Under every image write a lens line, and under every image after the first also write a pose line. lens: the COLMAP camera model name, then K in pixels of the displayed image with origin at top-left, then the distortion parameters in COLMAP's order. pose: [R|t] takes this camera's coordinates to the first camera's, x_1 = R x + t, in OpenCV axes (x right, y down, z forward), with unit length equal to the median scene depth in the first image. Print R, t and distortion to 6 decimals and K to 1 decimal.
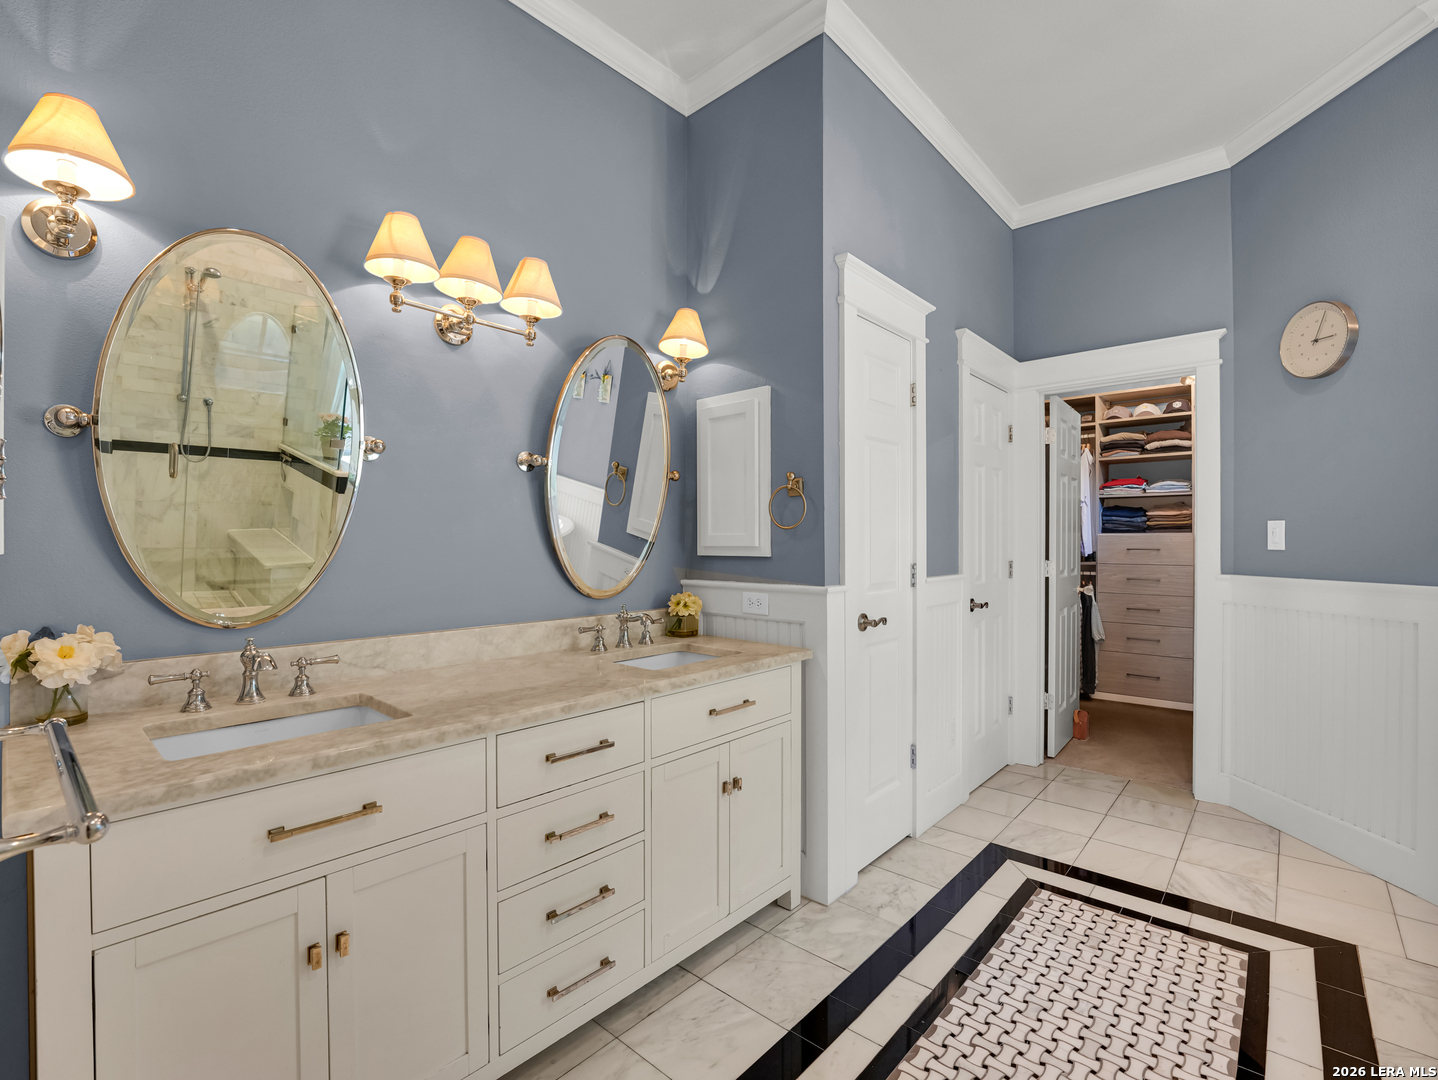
lens RADIAL K [[679.9, 0, 719.6], [0, 679.9, 538.8], [0, 0, 1]] dist [-0.019348, 0.000257]
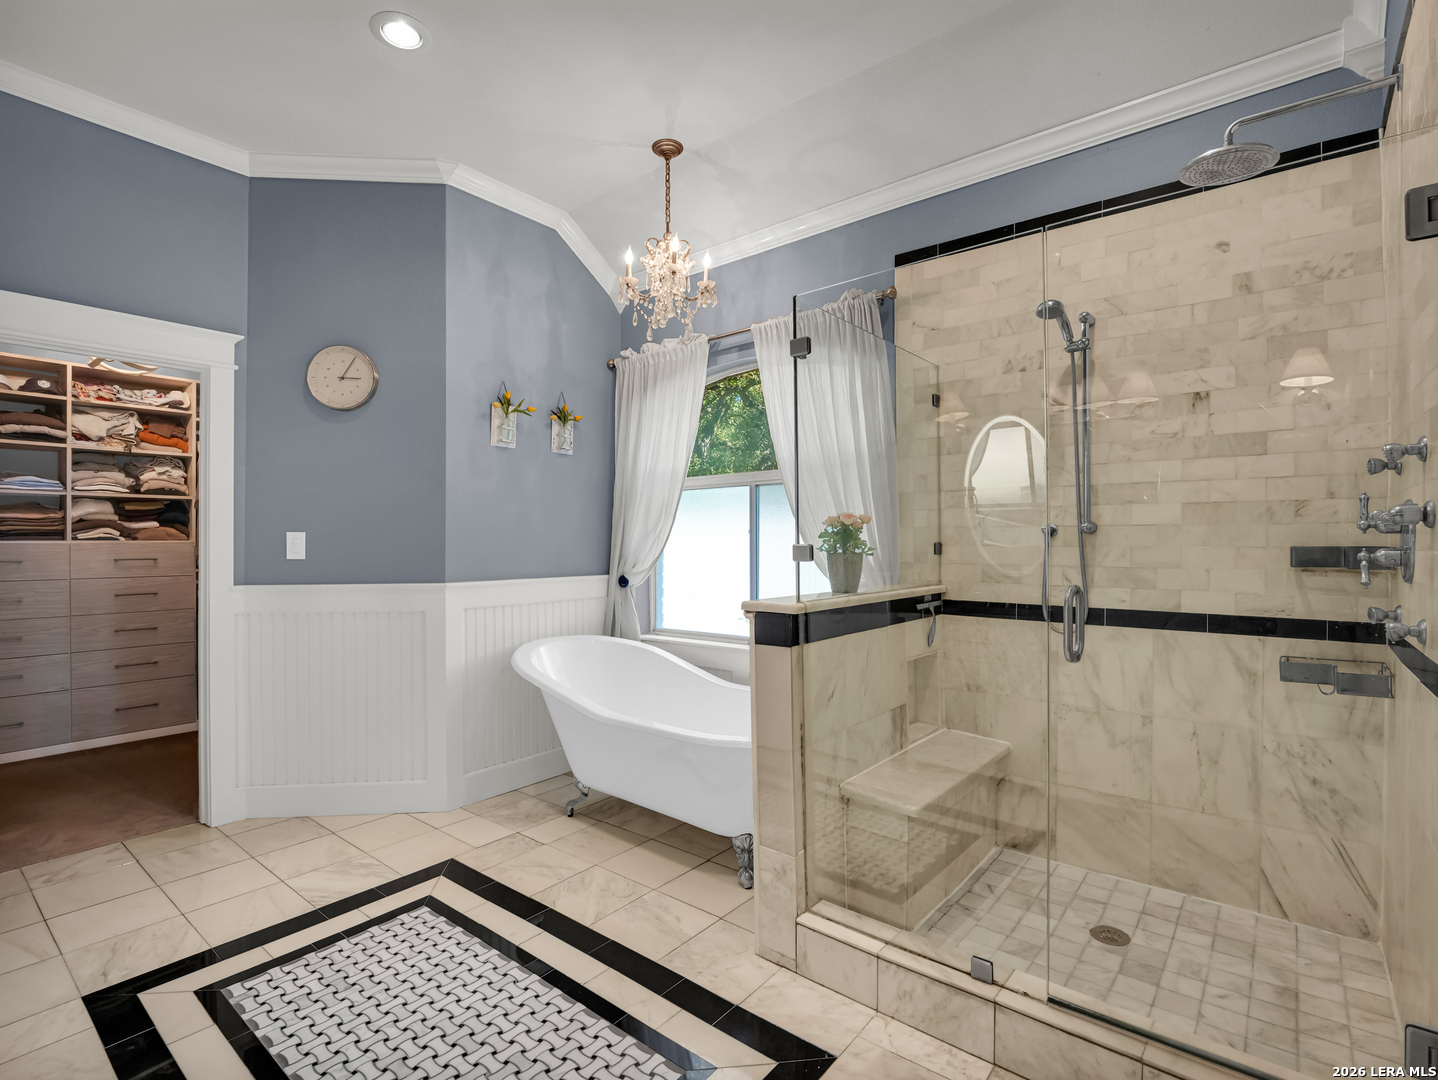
lens RADIAL K [[679.9, 0, 725.9], [0, 679.9, 543.0], [0, 0, 1]] dist [-0.019348, 0.000257]
pose [[-0.035262, -0.002350, 0.999375, -0.326535], [0.001347, 0.999996, 0.002399, -0.013384], [-0.999377, 0.001430, -0.035259, 0.411722]]
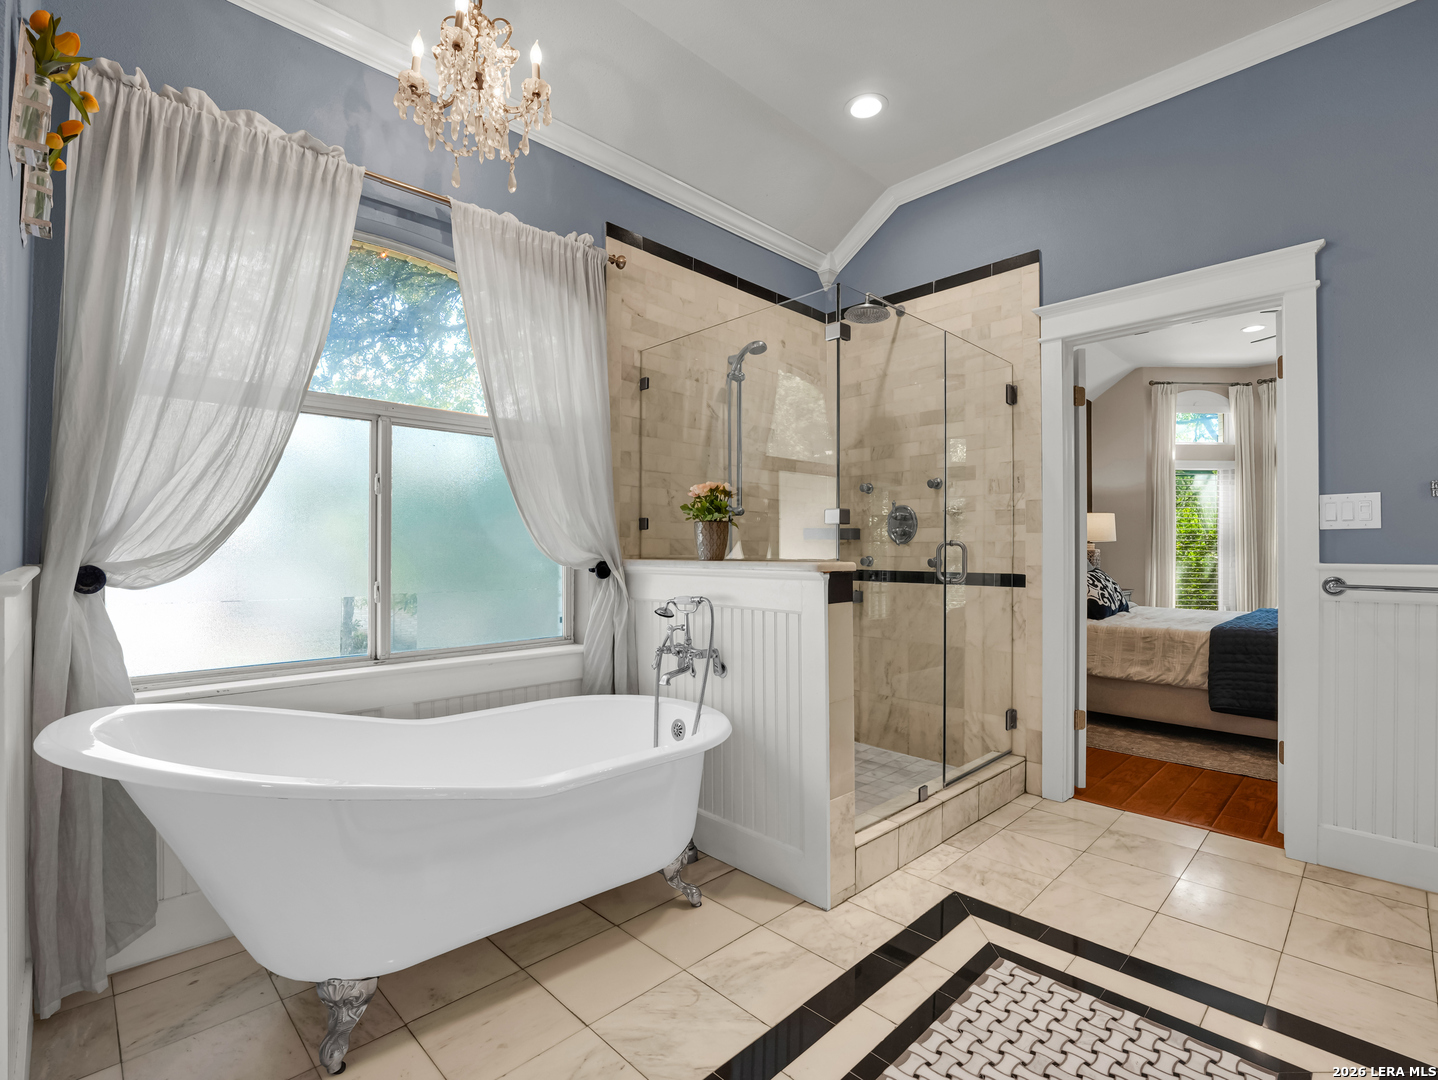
lens RADIAL K [[679.9, 0, 723.5], [0, 679.9, 538.0], [0, 0, 1]] dist [-0.019348, 0.000257]
pose [[-0.995992, -0.003797, 0.089362, 0.573581], [-0.005445, 0.999819, -0.018207, 0.046922], [-0.089277, -0.018620, -0.995833, 1.219409]]
